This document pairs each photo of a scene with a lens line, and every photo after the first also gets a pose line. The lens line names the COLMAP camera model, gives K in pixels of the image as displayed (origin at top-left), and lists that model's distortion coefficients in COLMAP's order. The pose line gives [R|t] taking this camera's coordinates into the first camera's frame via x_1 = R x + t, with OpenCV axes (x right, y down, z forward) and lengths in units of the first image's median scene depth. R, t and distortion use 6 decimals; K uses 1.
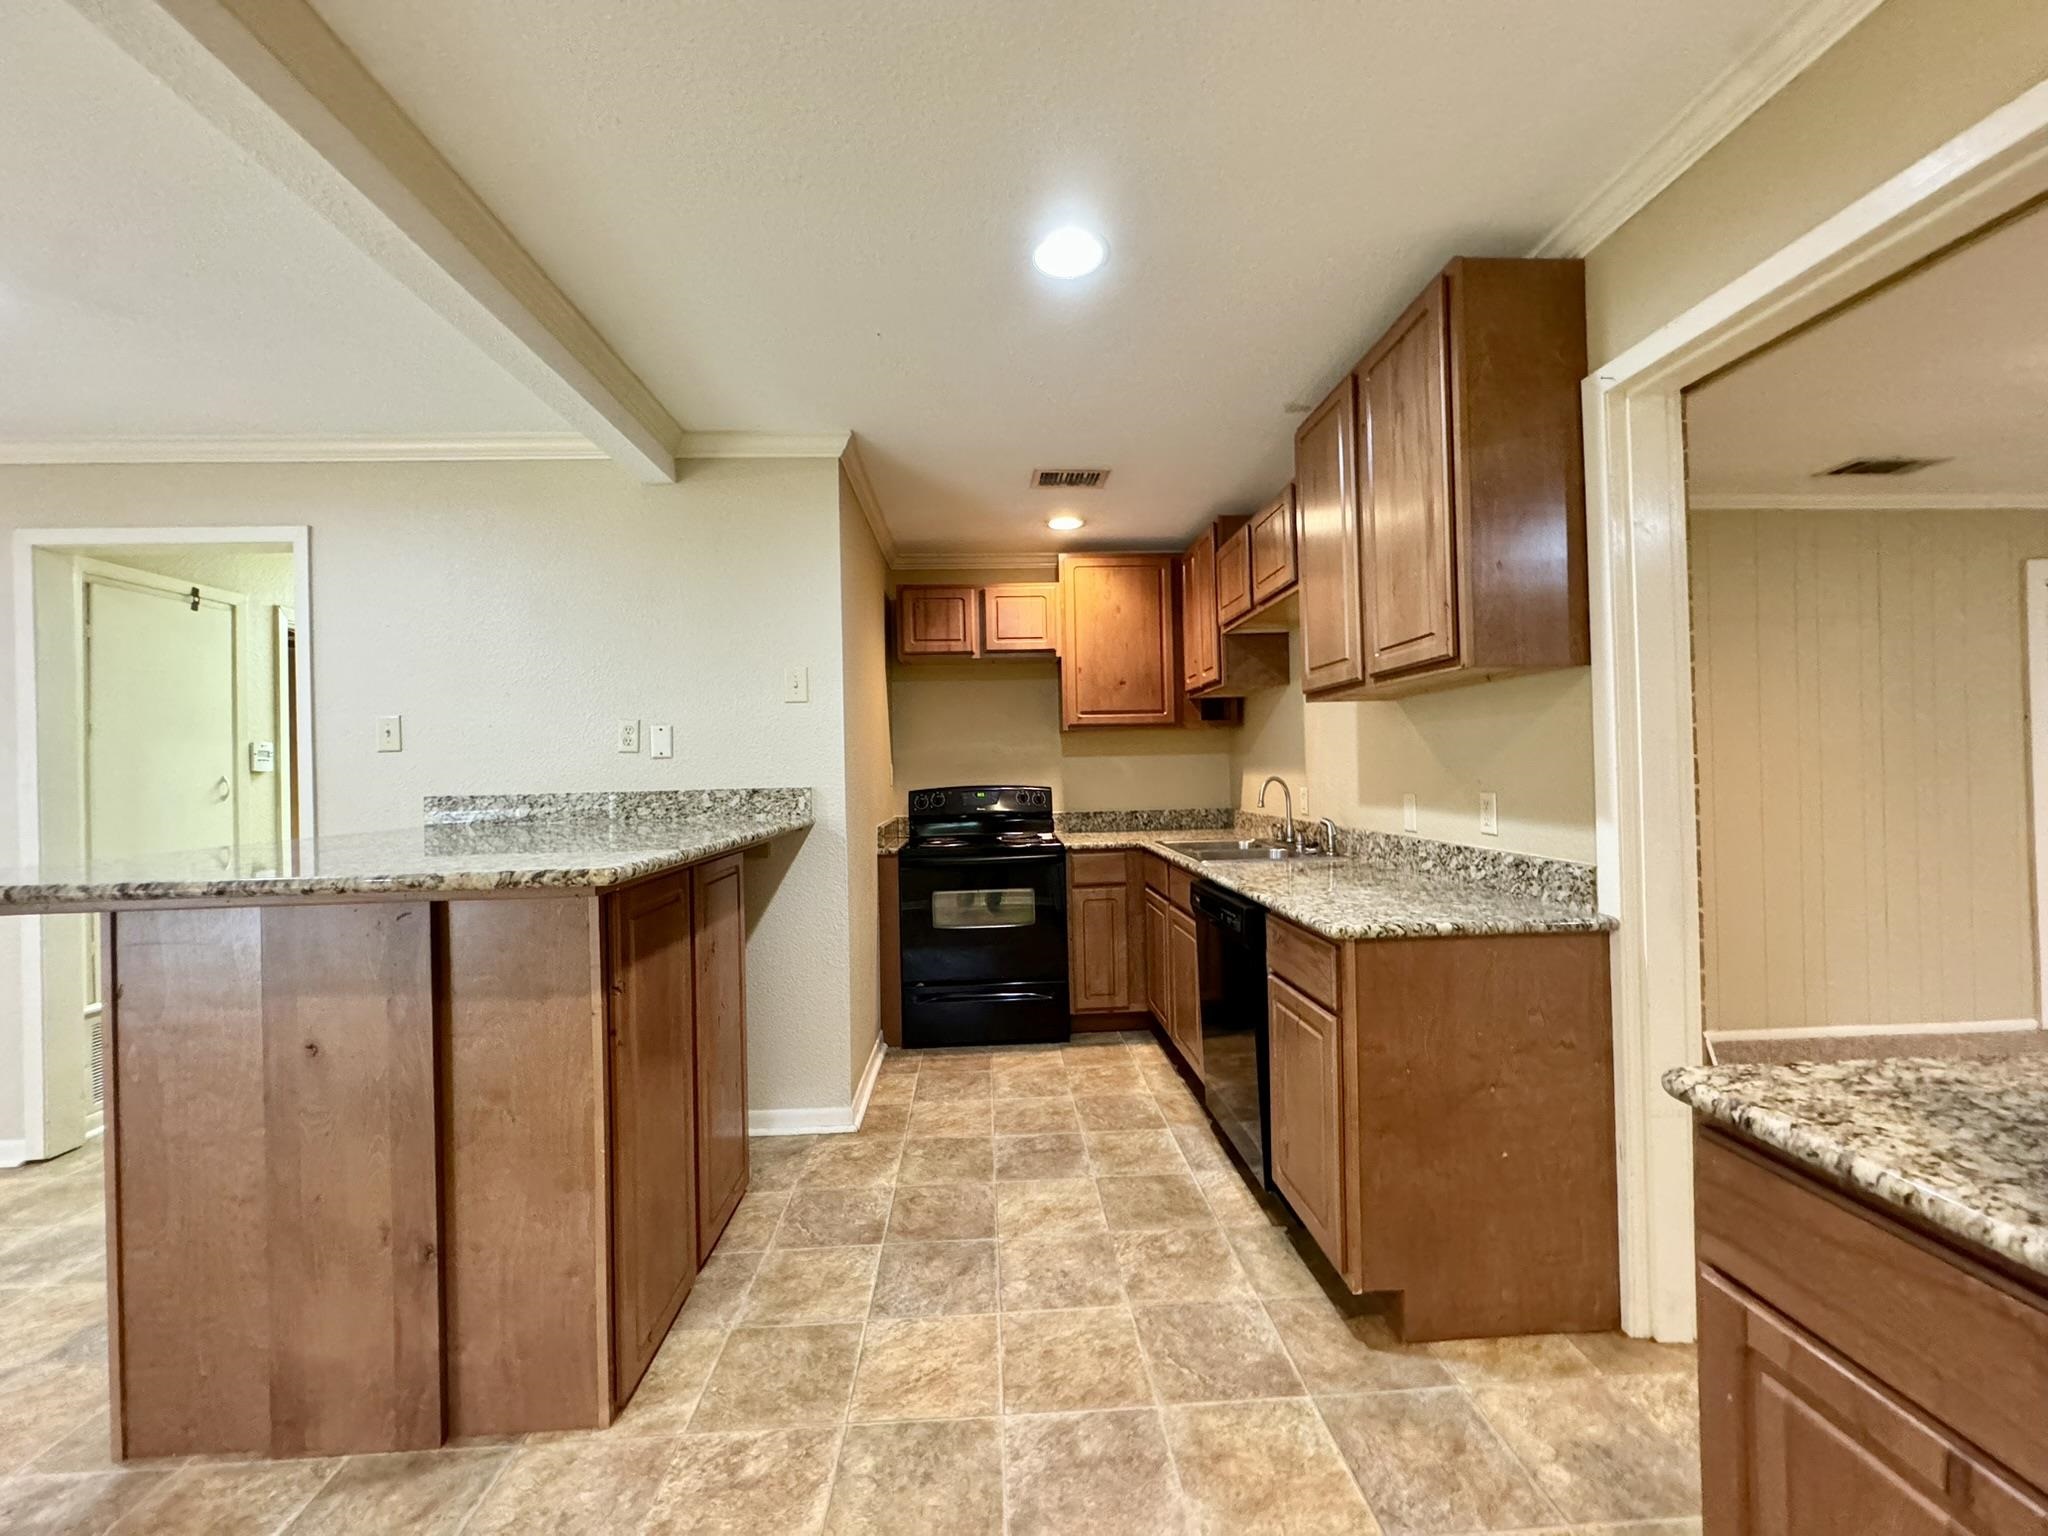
lens RADIAL K [[813.6, 0, 1019.4], [0, 813.6, 765.8], [0, 0, 1]] dist [-0.002299, -0.000174]
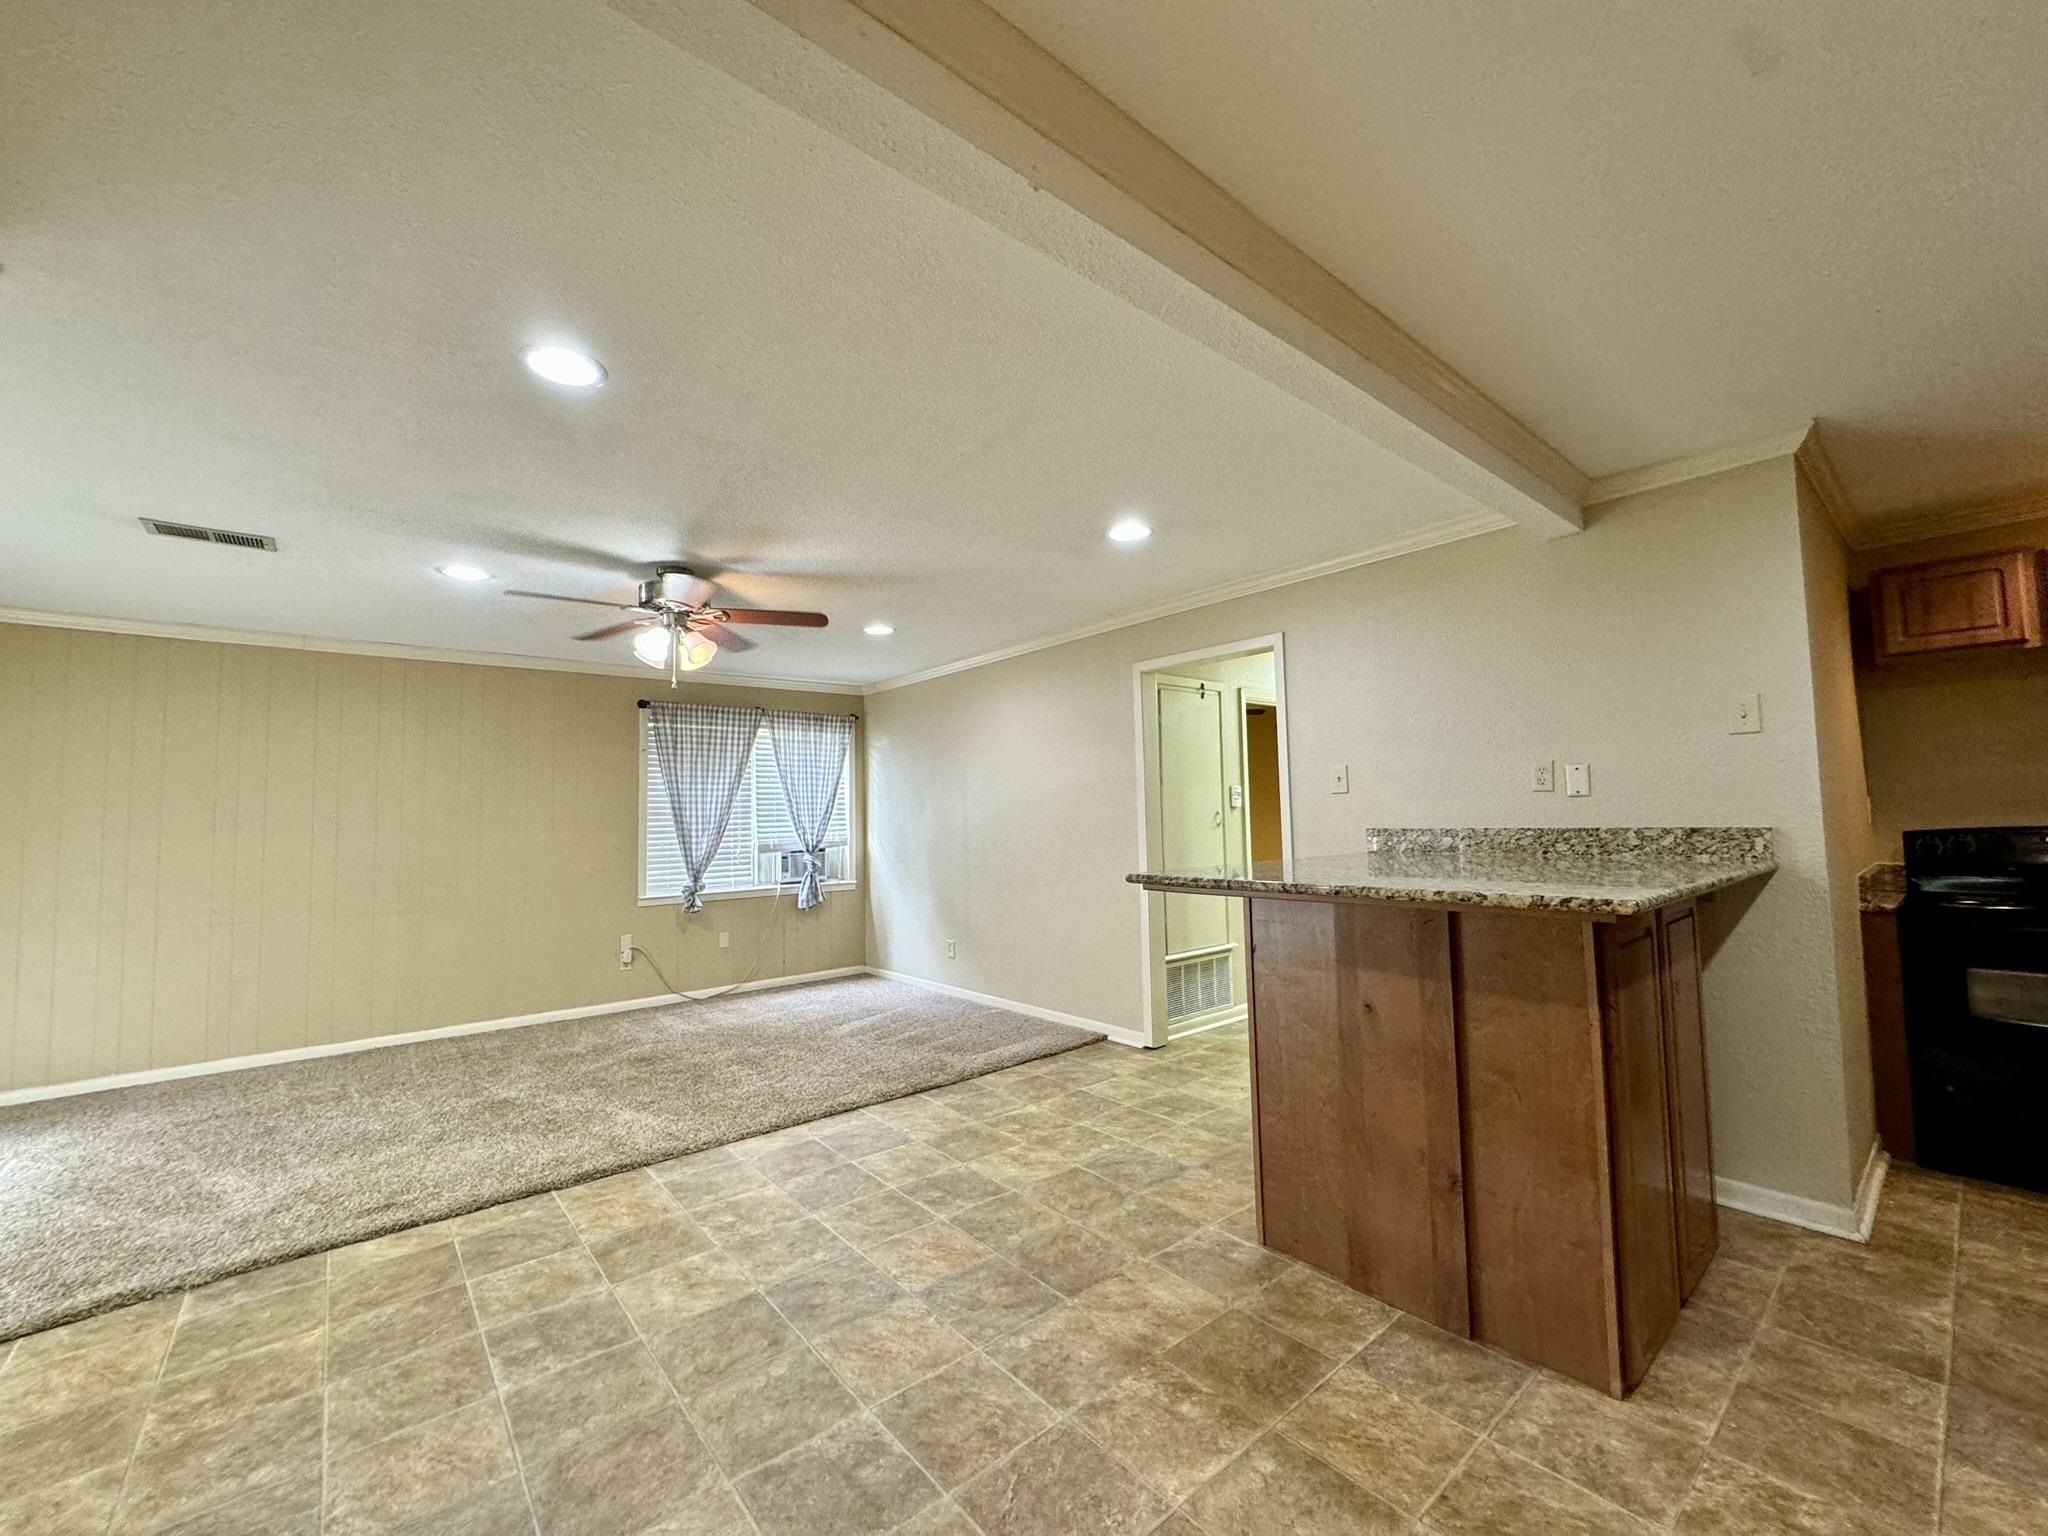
lens RADIAL K [[815.0, 0, 1023.2], [0, 815.0, 766.4], [0, 0, 1]] dist [-0.002531, 0.000643]
pose [[0.609792, -0.037731, -0.791663, -0.048665], [0.011060, 0.999174, -0.039102, -0.014841], [0.792485, 0.015088, 0.609705, -0.199749]]
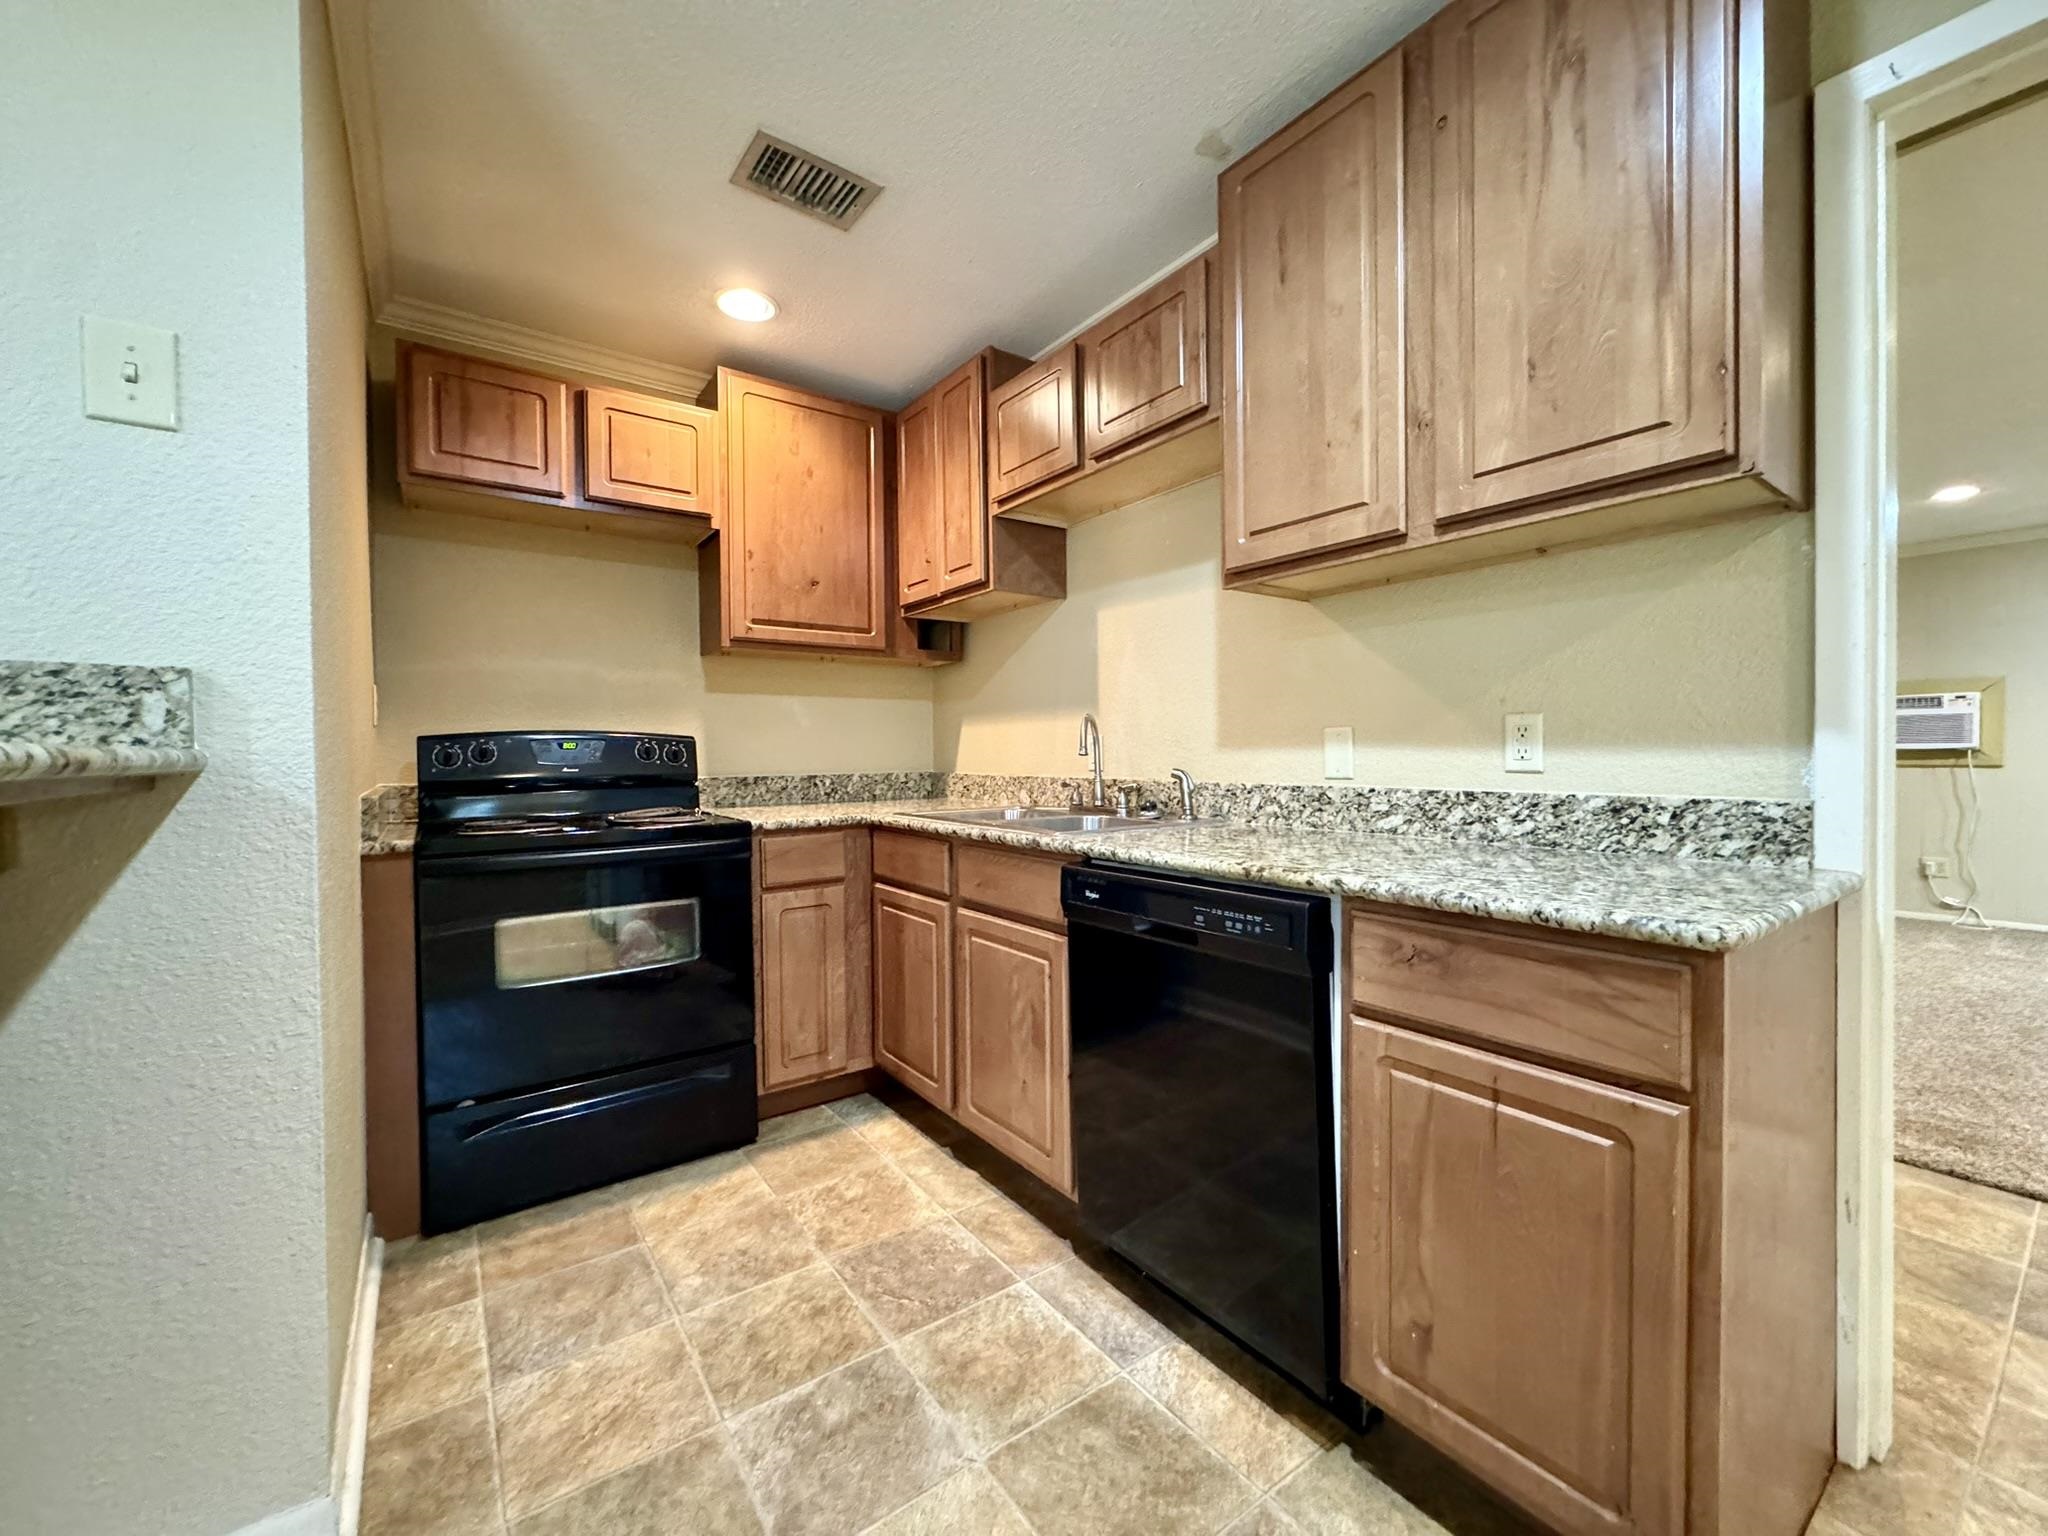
lens RADIAL K [[813.6, 0, 1019.4], [0, 813.6, 765.8], [0, 0, 1]] dist [-0.002299, -0.000174]
pose [[0.836385, 0.006851, 0.548099, -0.148922], [-0.013630, 0.999873, 0.008300, 0.062284], [-0.547972, -0.014412, 0.836372, 0.508855]]
